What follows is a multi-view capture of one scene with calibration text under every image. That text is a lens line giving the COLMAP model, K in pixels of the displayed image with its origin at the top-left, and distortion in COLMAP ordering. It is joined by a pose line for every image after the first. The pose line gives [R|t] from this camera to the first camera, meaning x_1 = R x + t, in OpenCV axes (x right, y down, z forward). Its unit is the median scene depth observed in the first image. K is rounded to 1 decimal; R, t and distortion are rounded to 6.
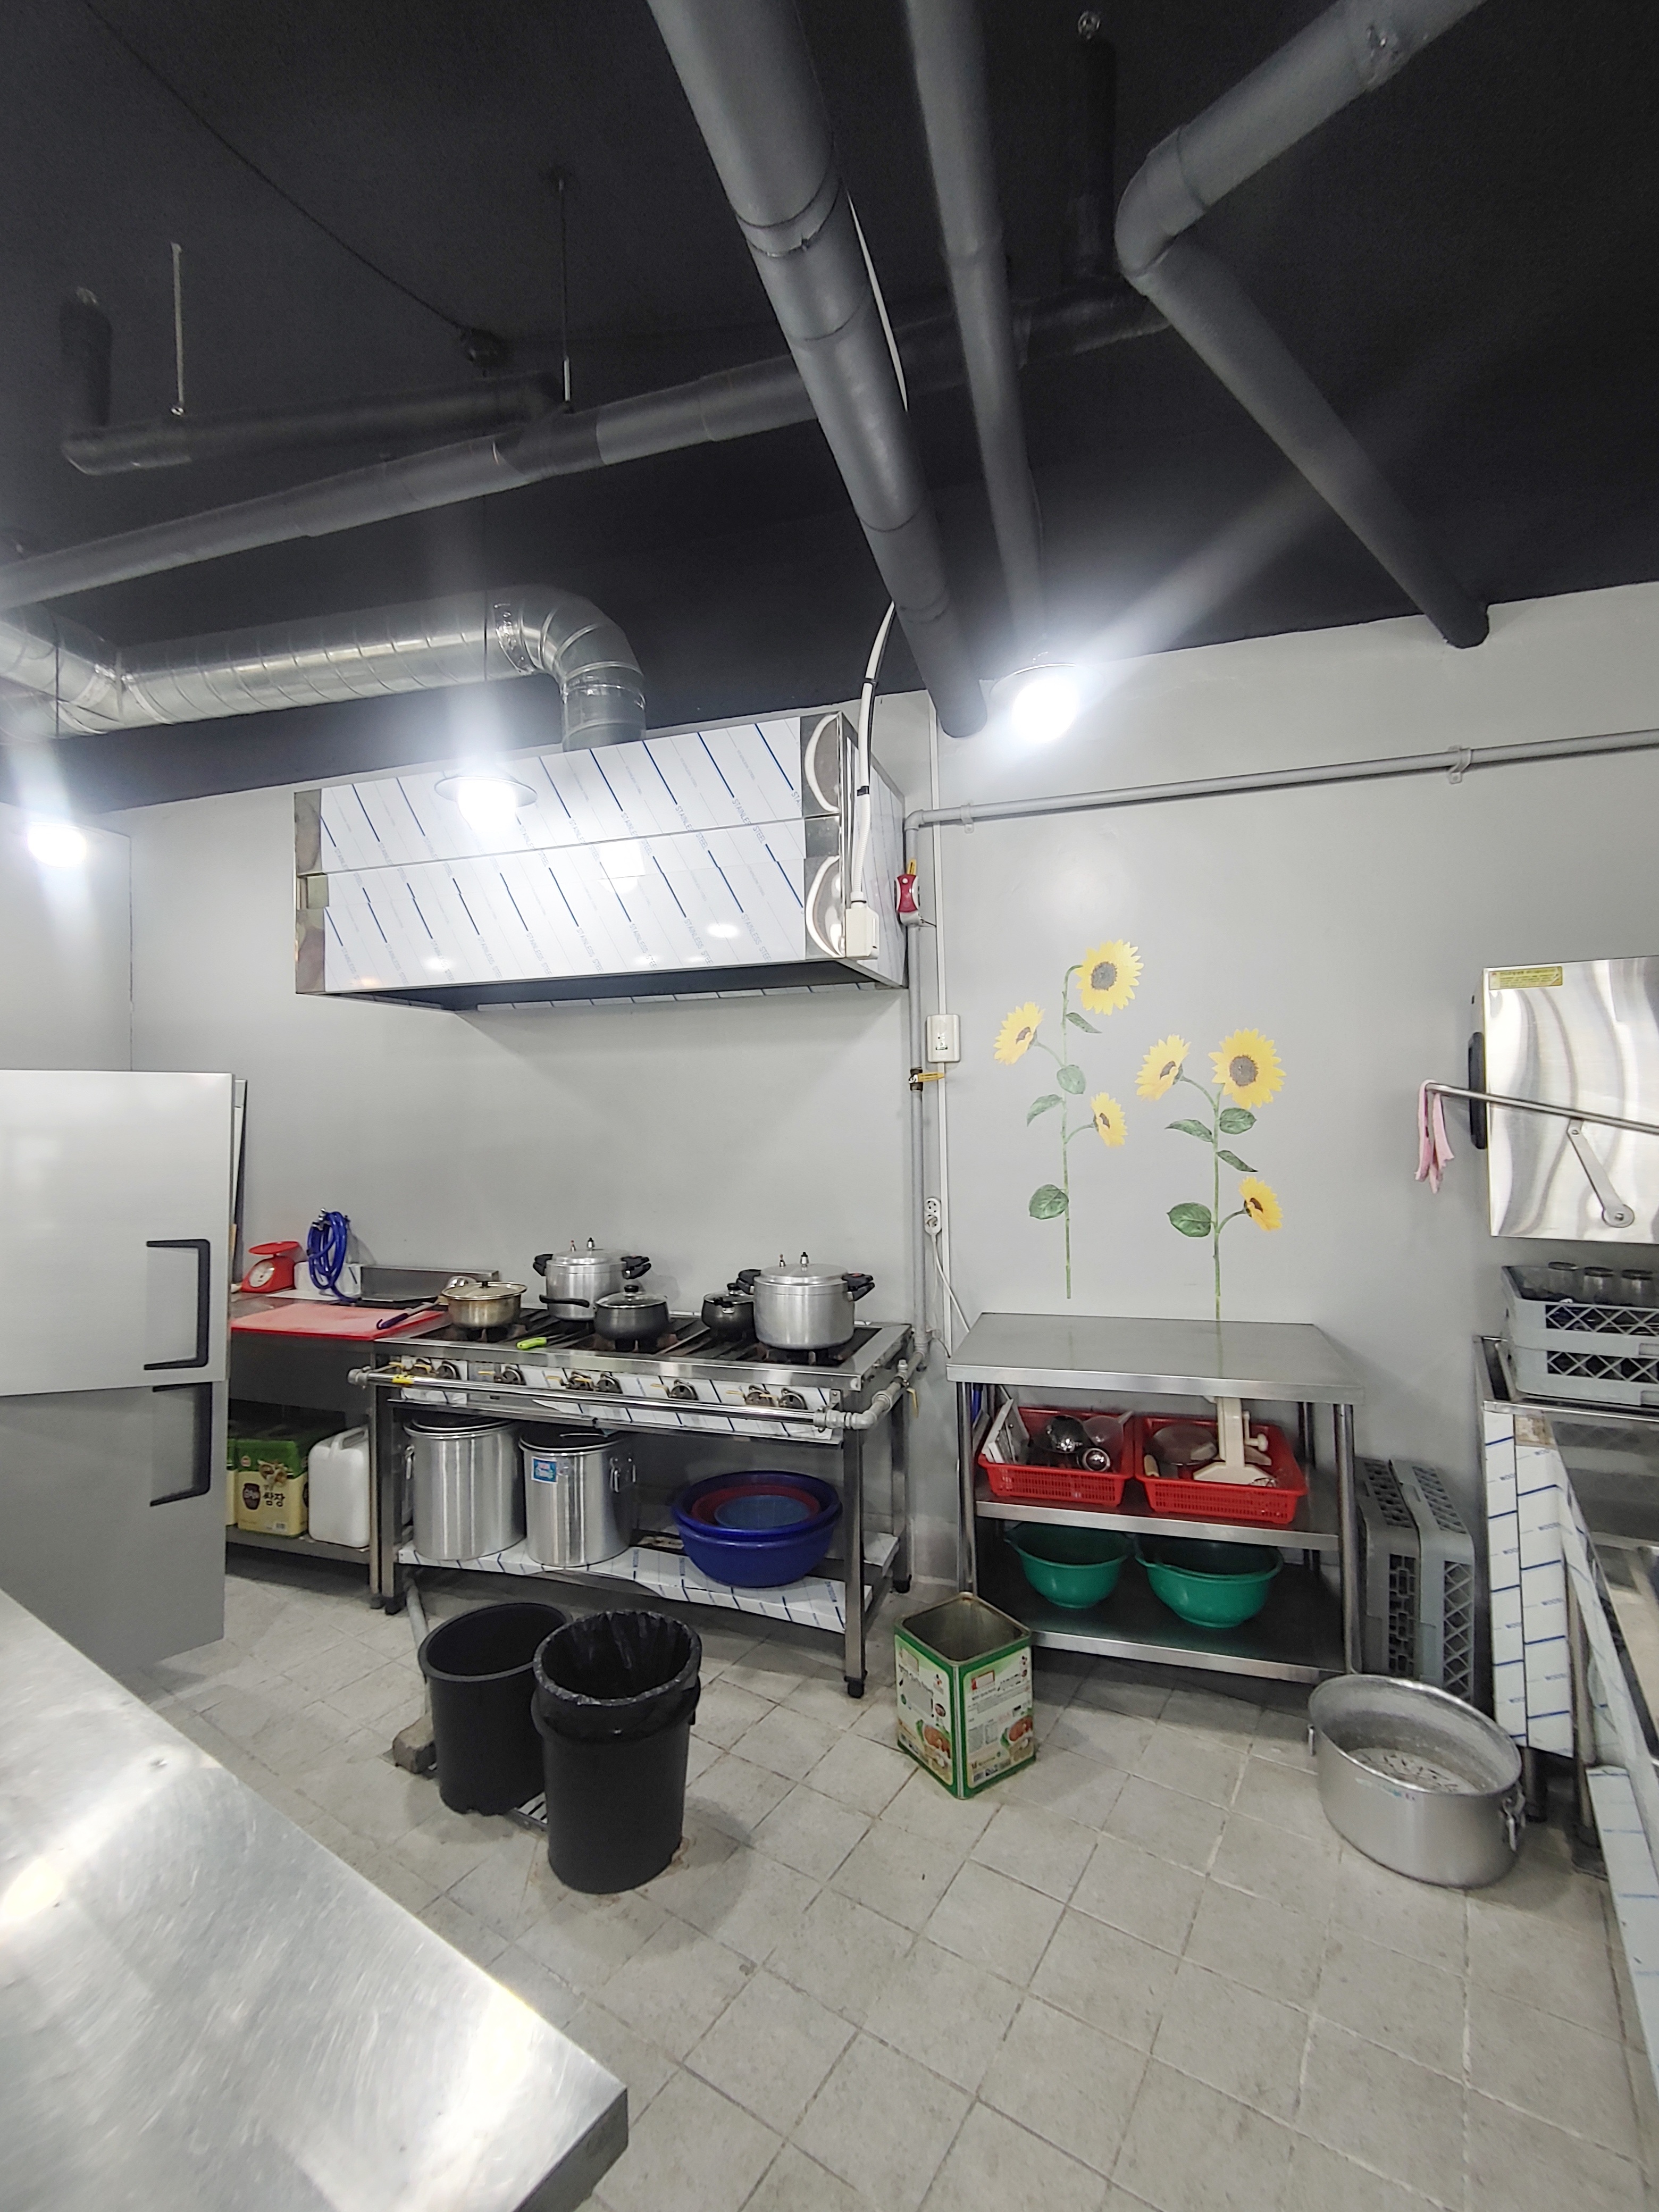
lens RADIAL K [[943.7, 0, 855.9], [0, 943.7, 1108.5], [0, 0, 1]] dist [0.006285, -0.000086]
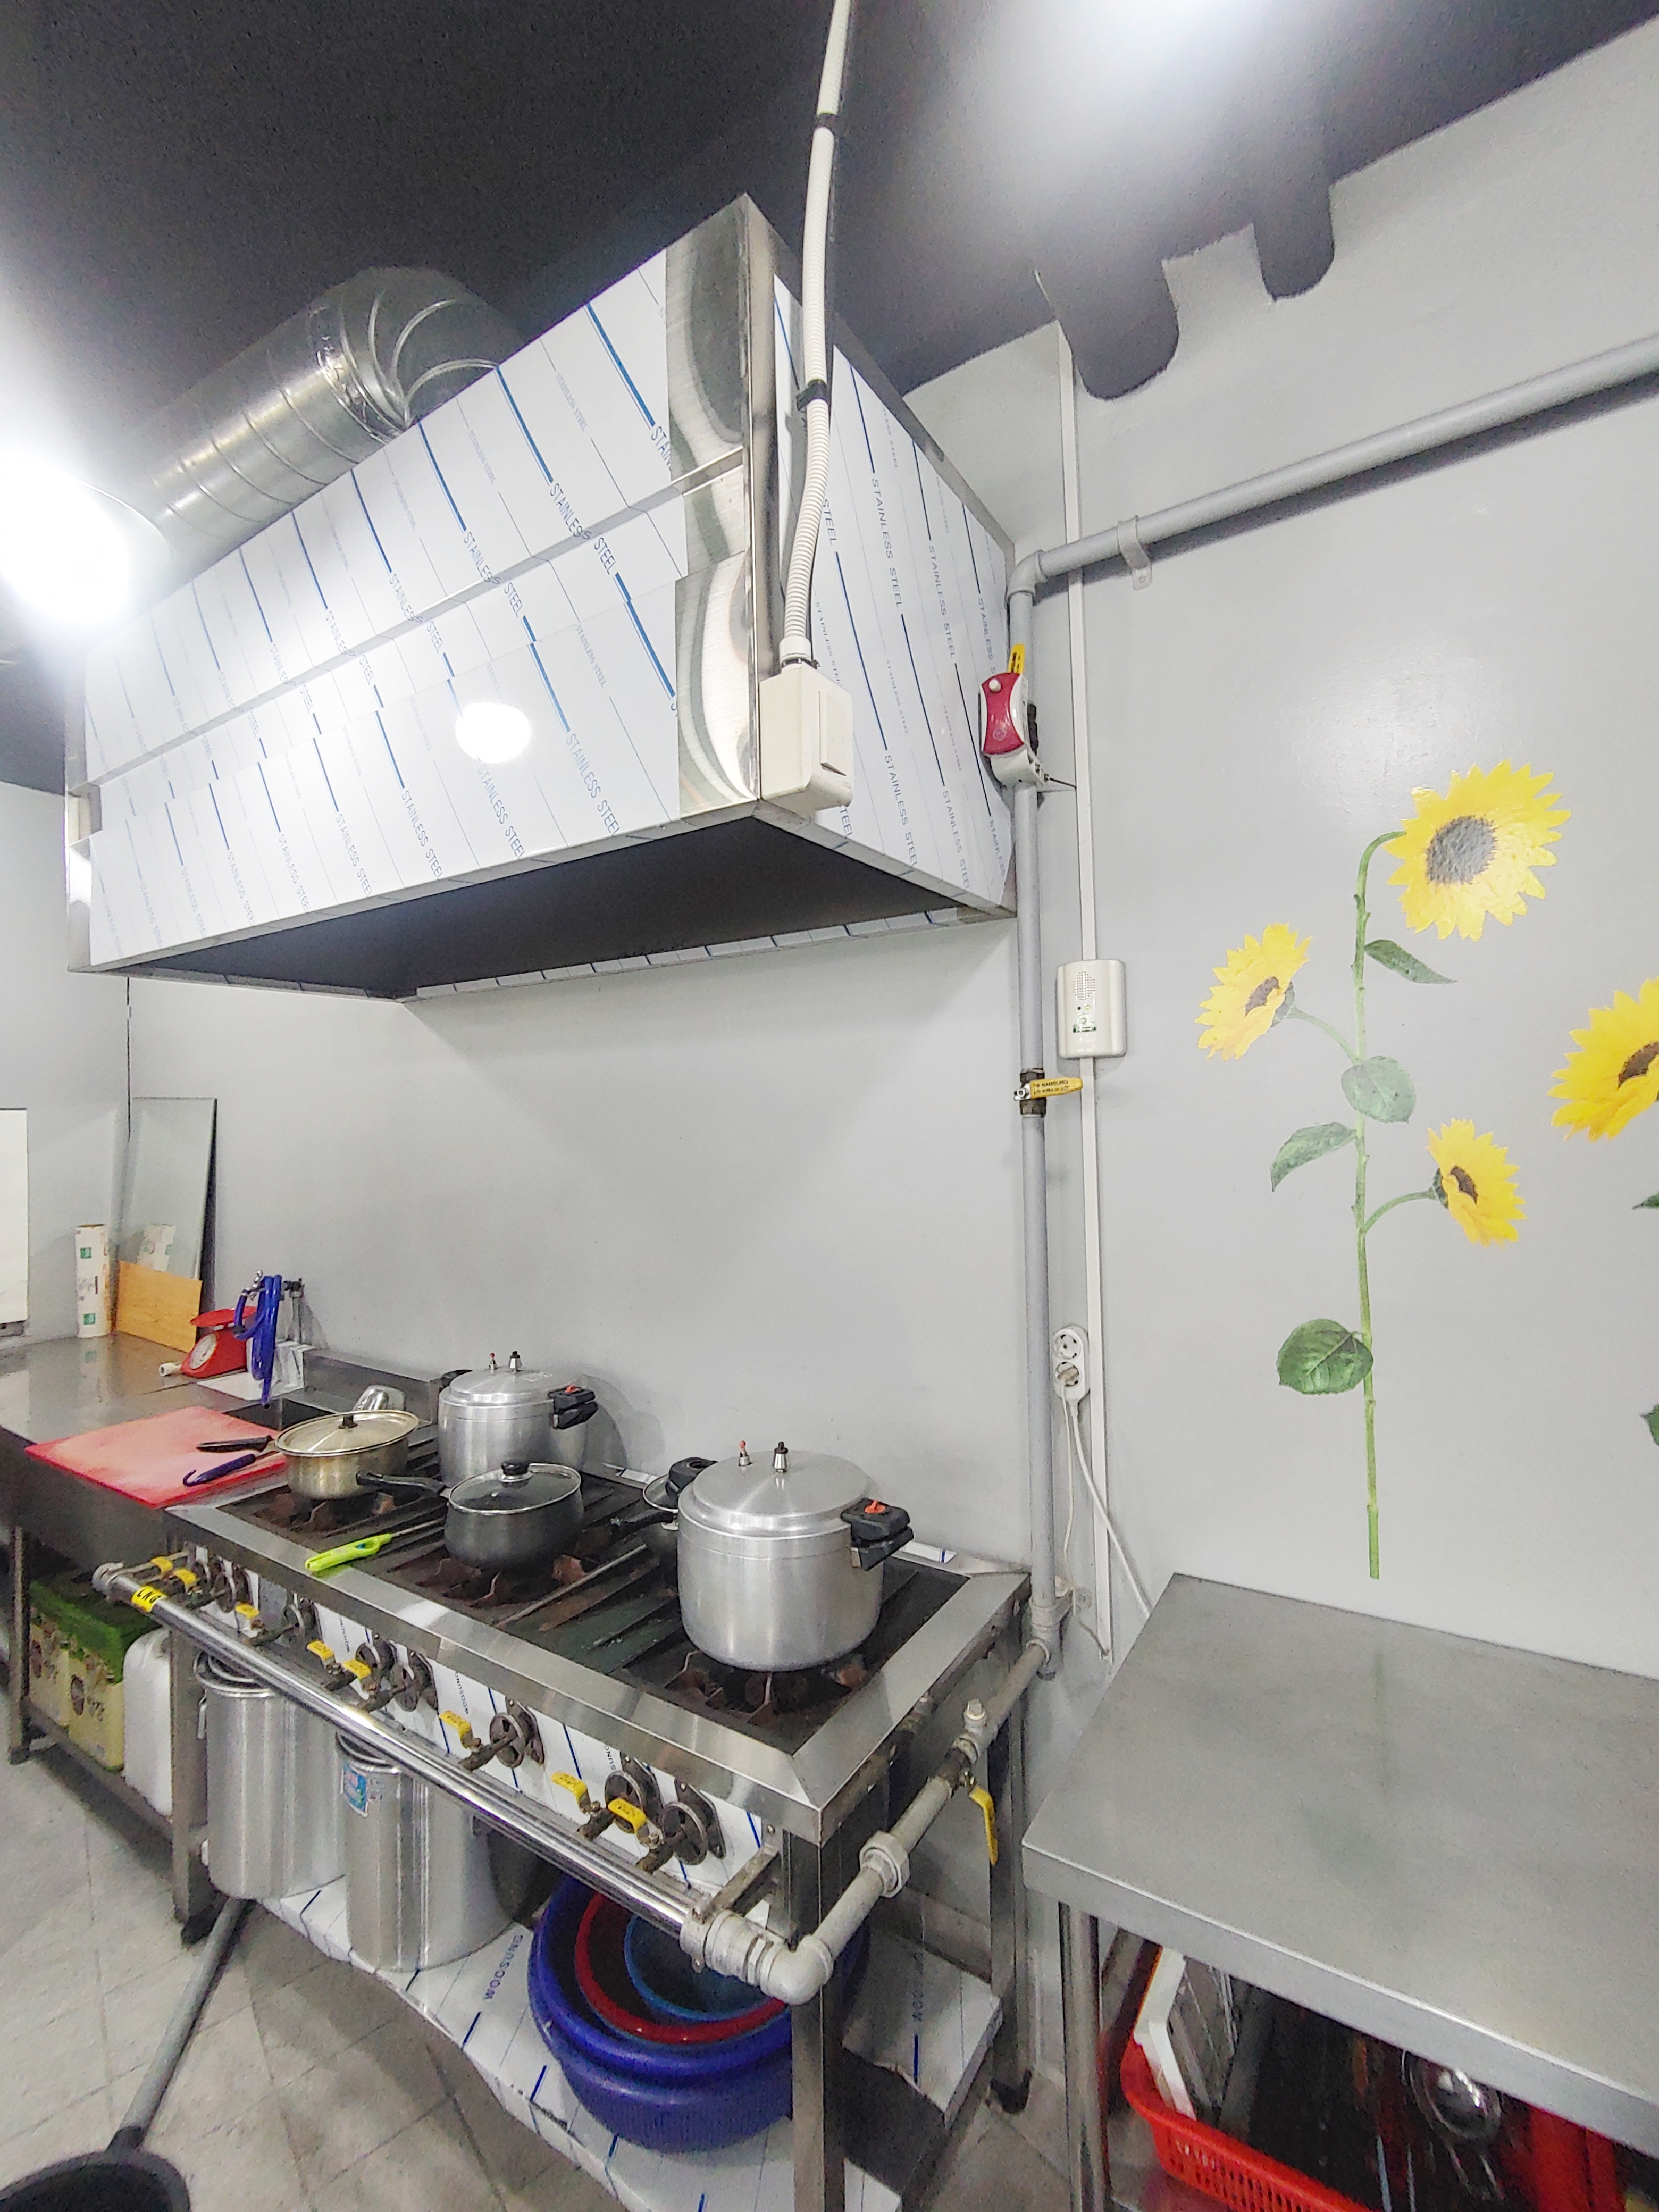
lens RADIAL K [[943.7, 0, 855.9], [0, 943.7, 1108.5], [0, 0, 1]] dist [0.006285, -0.000086]
pose [[0.963694, -0.006008, -0.266941, 0.107750], [0.005457, 0.999981, -0.002807, -0.021362], [0.266953, 0.001248, 0.963709, 0.493210]]
